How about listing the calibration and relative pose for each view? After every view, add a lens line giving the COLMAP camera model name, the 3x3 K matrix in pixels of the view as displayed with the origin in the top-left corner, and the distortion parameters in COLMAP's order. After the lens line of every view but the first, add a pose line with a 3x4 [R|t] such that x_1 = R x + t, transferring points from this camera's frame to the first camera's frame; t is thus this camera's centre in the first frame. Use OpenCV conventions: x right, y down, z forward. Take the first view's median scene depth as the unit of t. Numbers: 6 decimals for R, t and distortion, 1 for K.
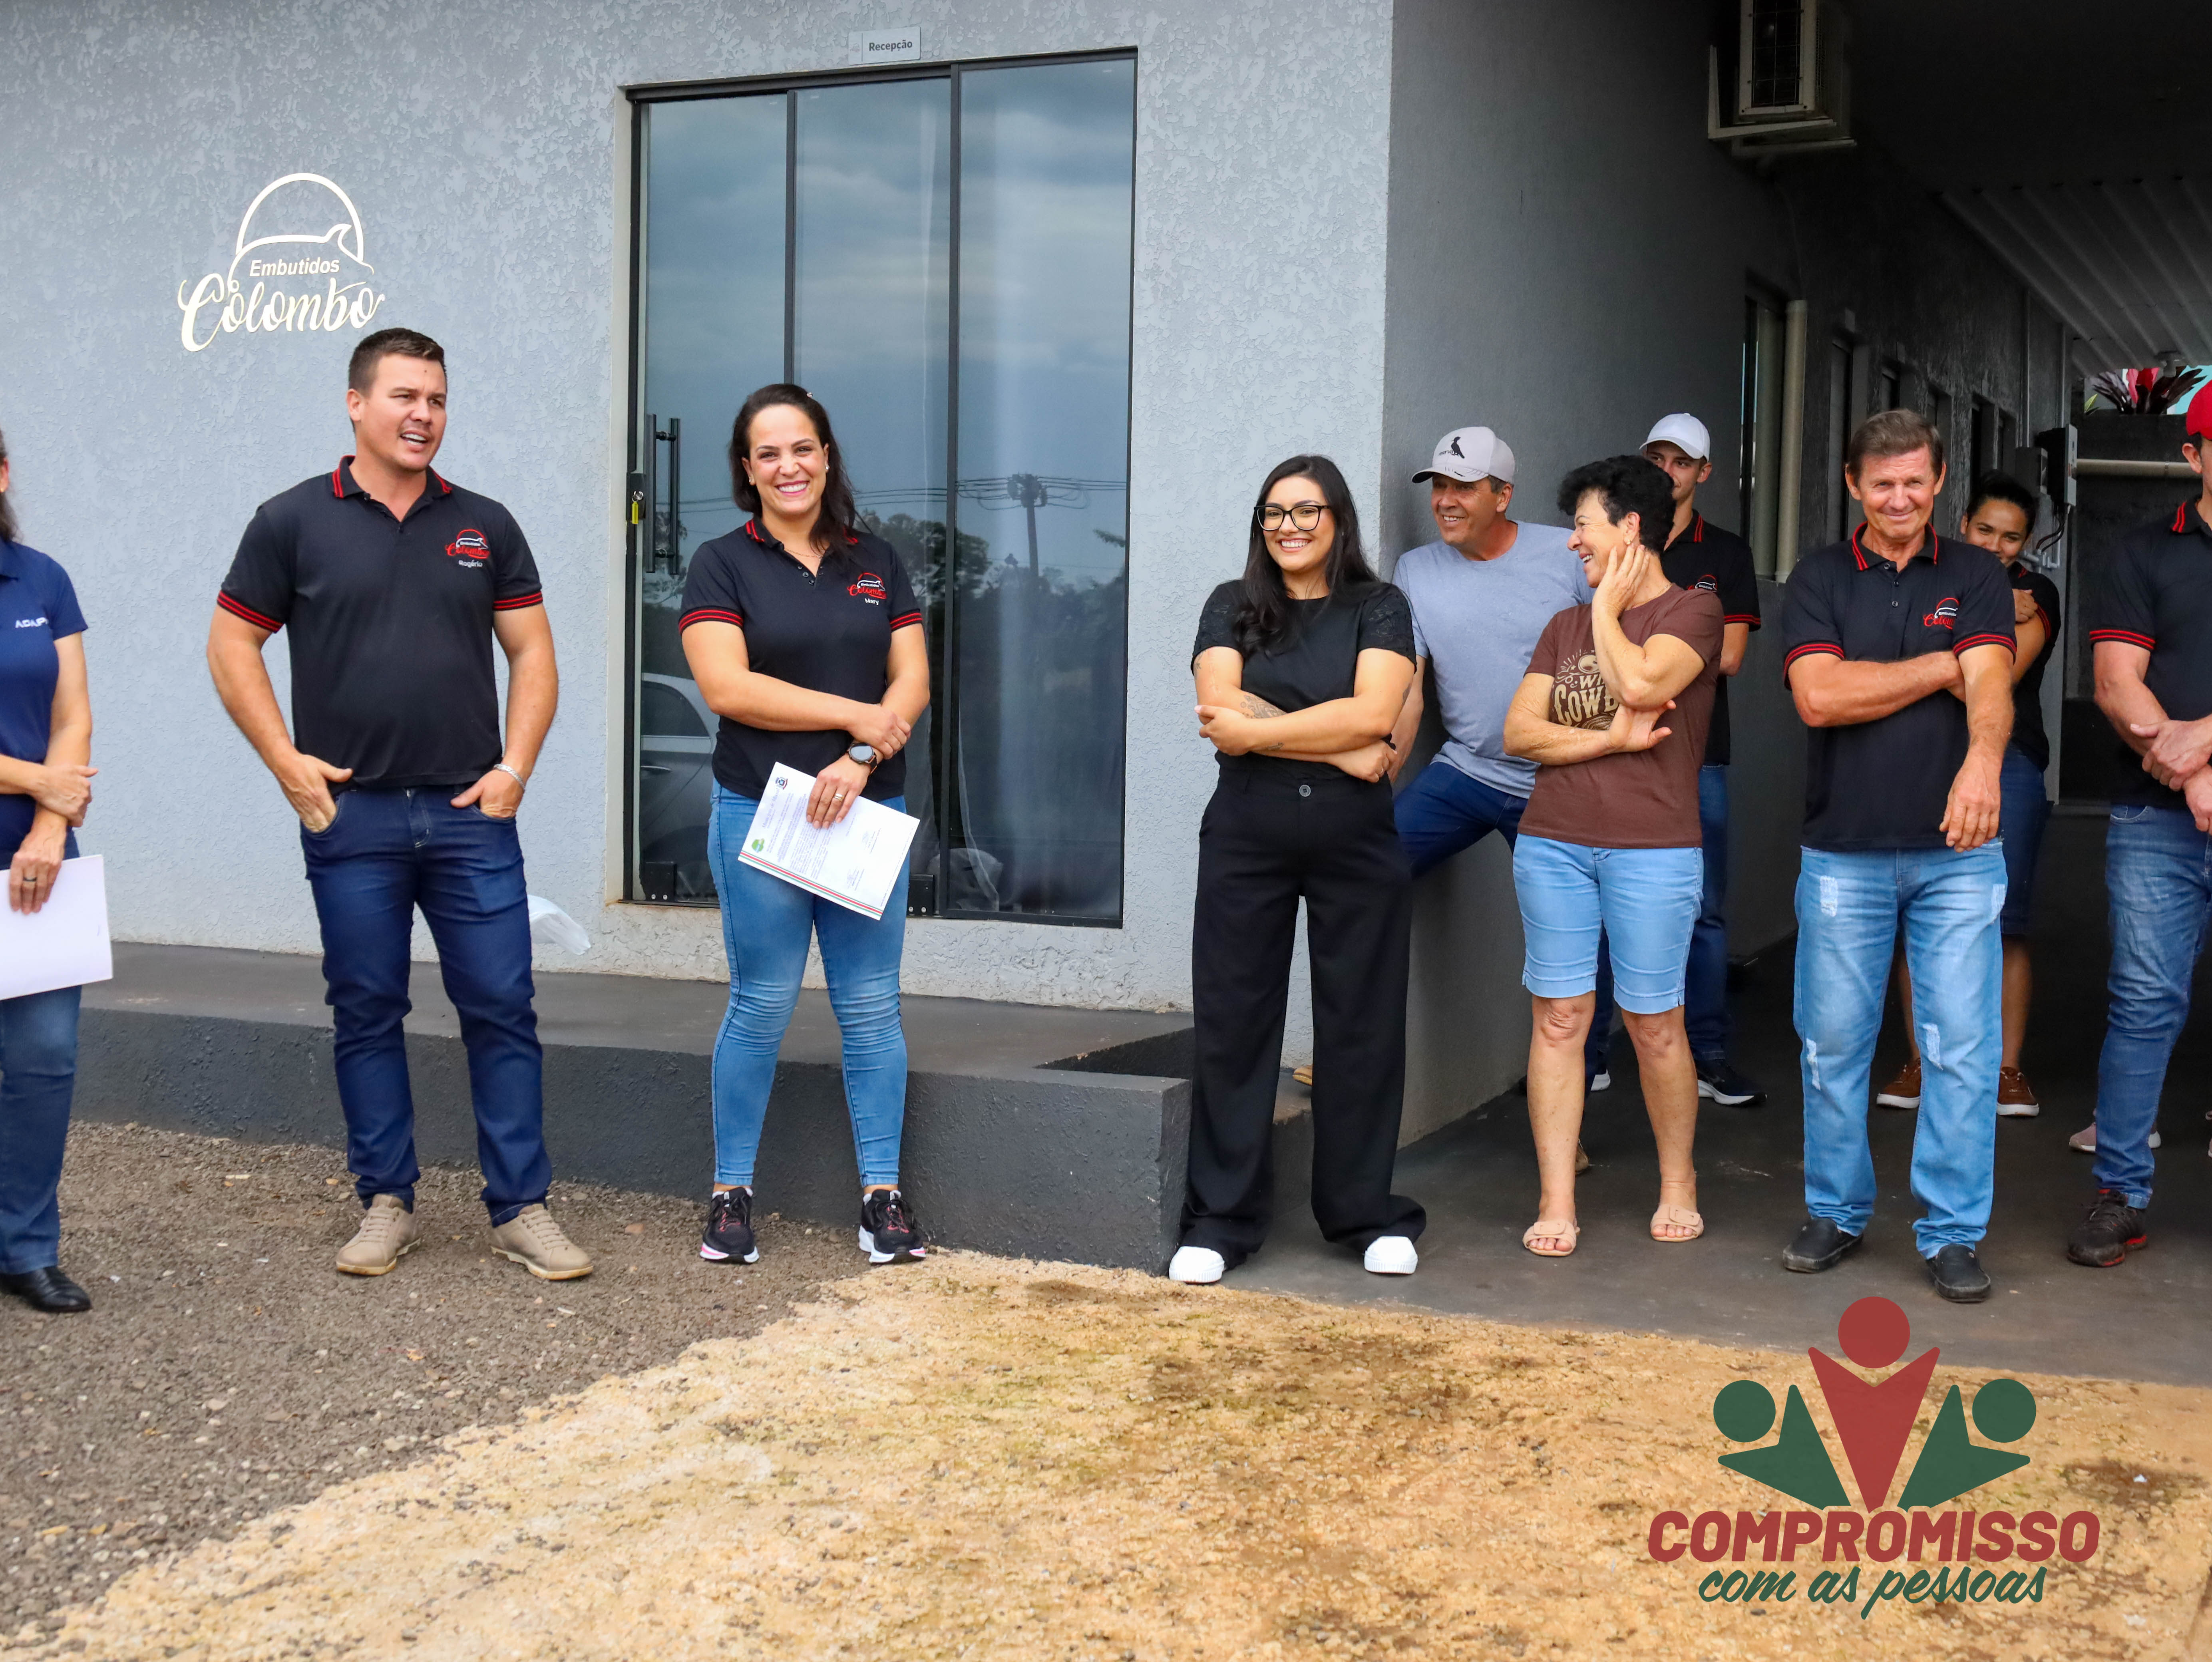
lens RADIAL K [[3028.8, 0, 1114.9], [0, 3028.8, 838.5], [0, 0, 1]] dist [-0.018580, 0.066275]
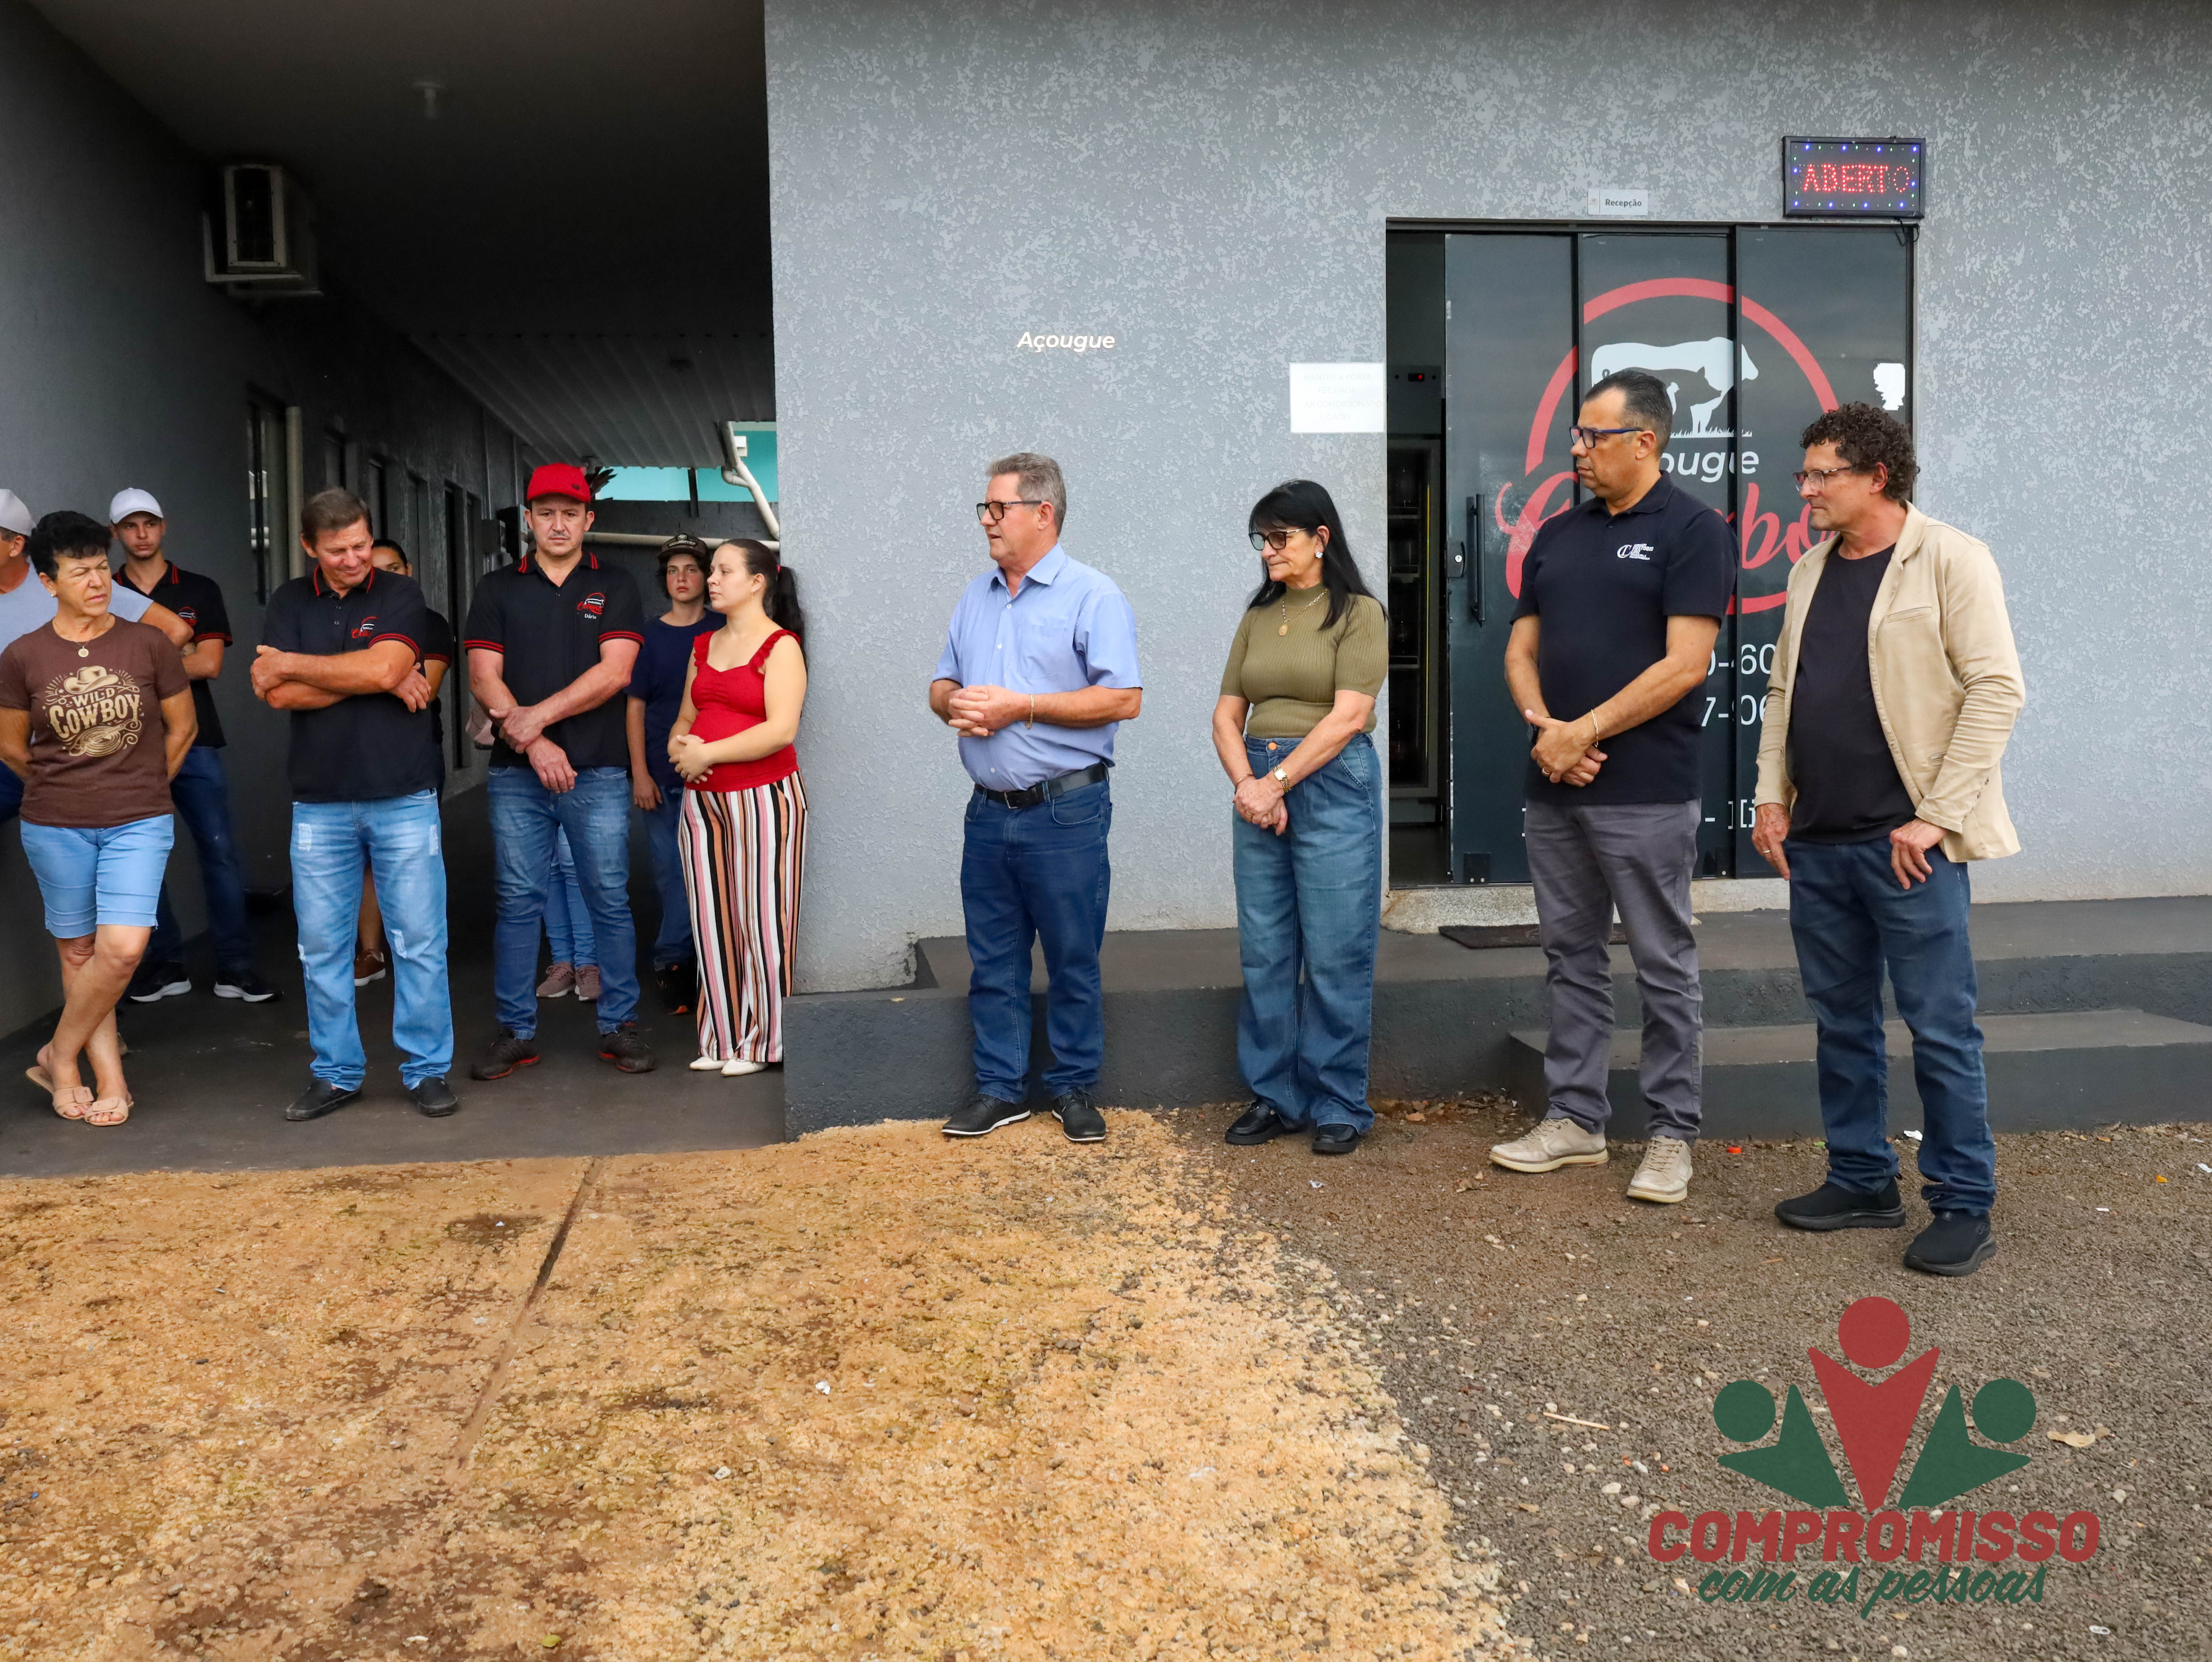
lens RADIAL K [[2124.6, 0, 1096.8], [0, 2124.6, 832.8], [0, 0, 1]] dist [0.010809, -0.023090]
pose [[0.853457, -0.056575, 0.518084, 0.041528], [0.047804, 0.998398, 0.030277, 0.004324], [-0.518967, -0.001074, 0.854794, -0.017598]]
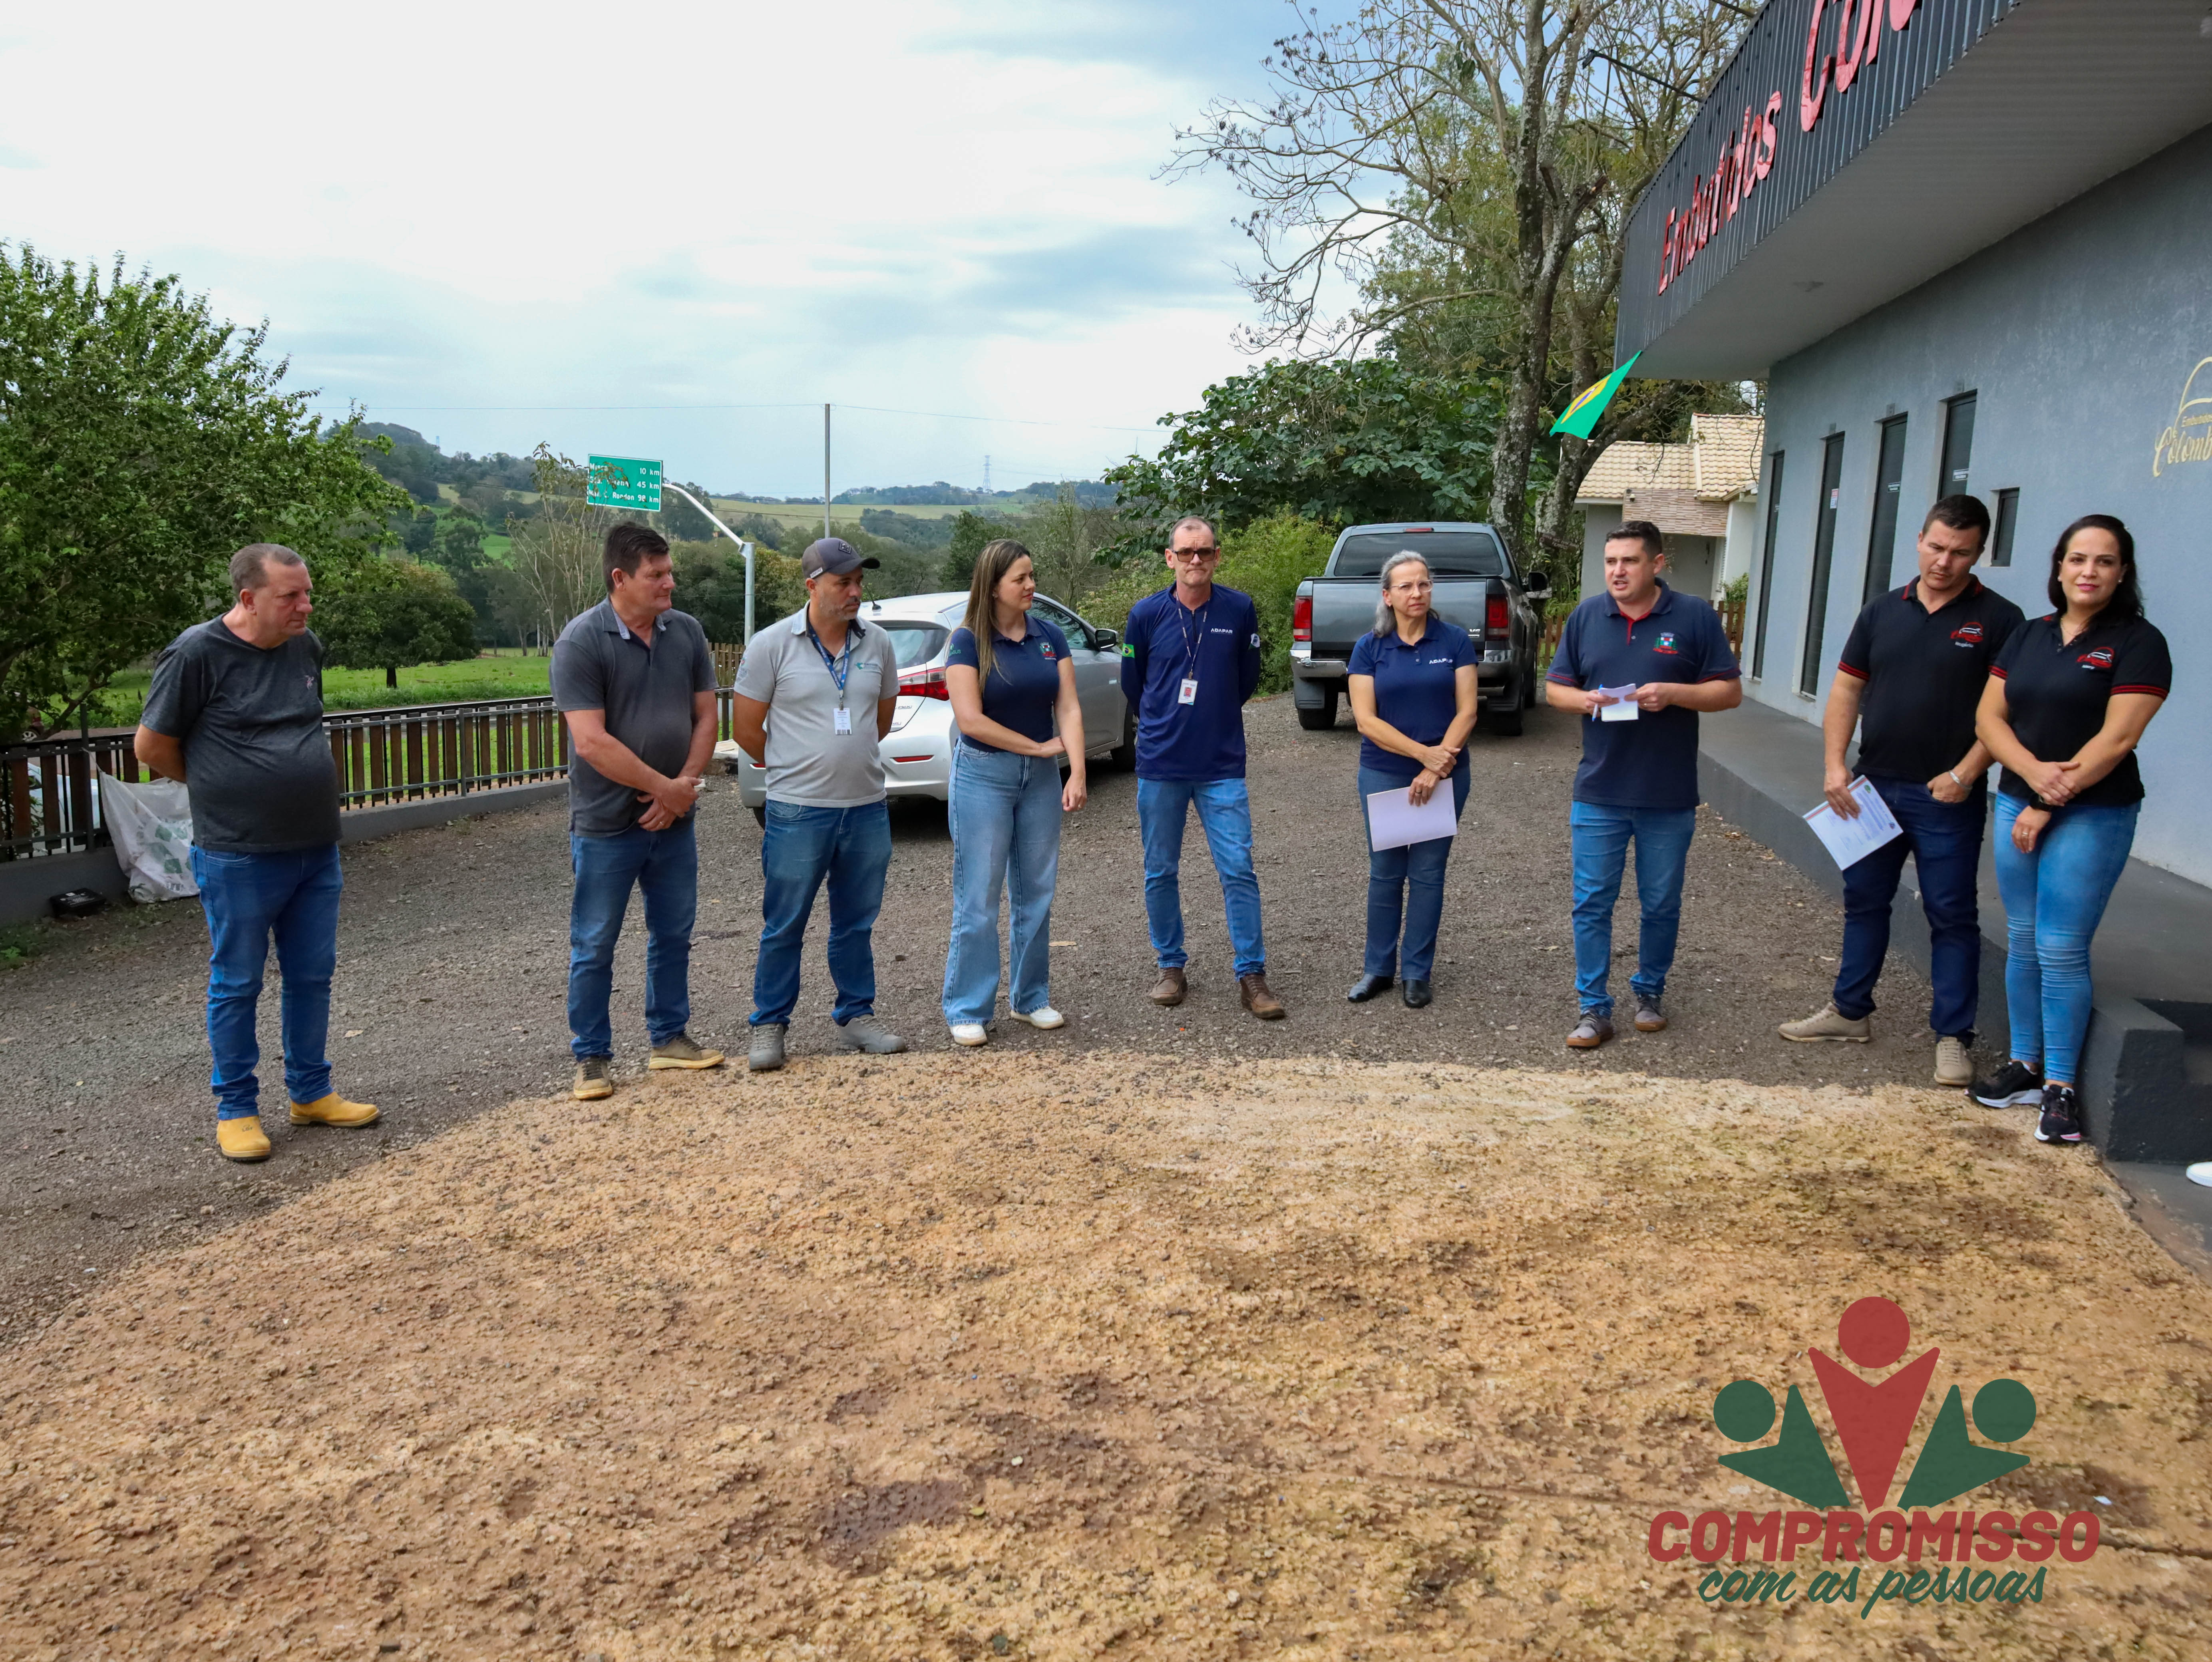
lens RADIAL K [[1706.3, 0, 1122.5], [0, 1706.3, 838.8], [0, 0, 1]] dist [-0.001155, -0.003718]
pose [[0.233444, 0.150597, -0.960637, 0.541314], [-0.080800, 0.987521, 0.135177, -0.058654], [0.969007, 0.046063, 0.242700, 0.308323]]
